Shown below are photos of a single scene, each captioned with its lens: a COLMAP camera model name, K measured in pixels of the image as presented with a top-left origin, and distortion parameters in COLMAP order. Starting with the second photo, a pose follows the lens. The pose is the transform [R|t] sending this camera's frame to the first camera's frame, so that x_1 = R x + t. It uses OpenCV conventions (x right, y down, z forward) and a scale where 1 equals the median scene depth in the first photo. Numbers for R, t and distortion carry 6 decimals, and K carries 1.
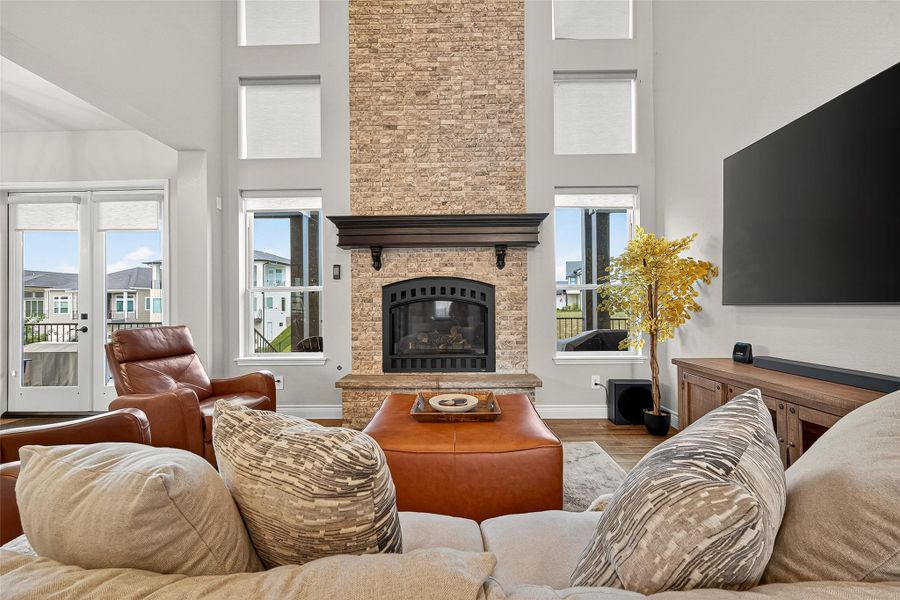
lens RADIAL K [[375.7, 0, 450.0], [0, 375.7, 300.0], [0, 0, 1]] dist [0.000902, 0.000165]
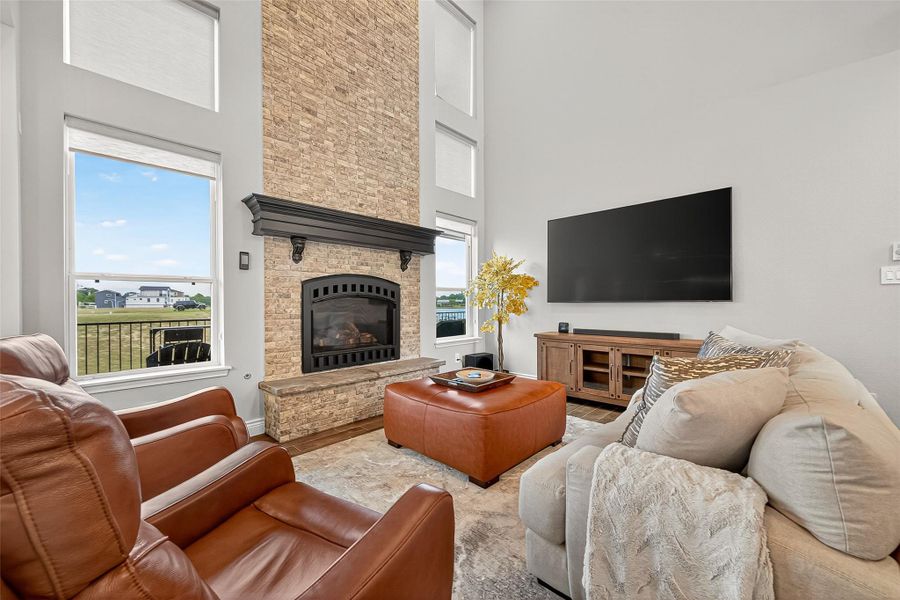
lens RADIAL K [[349.8, 0, 450.0], [0, 349.8, 300.0], [0, 0, 1]] dist [0.002091, -0.000007]
pose [[0.678763, 0.009687, 0.734293, -0.564875], [-0.011347, 0.999932, -0.002703, 0.008766], [-0.734269, -0.006497, 0.678827, 0.148316]]
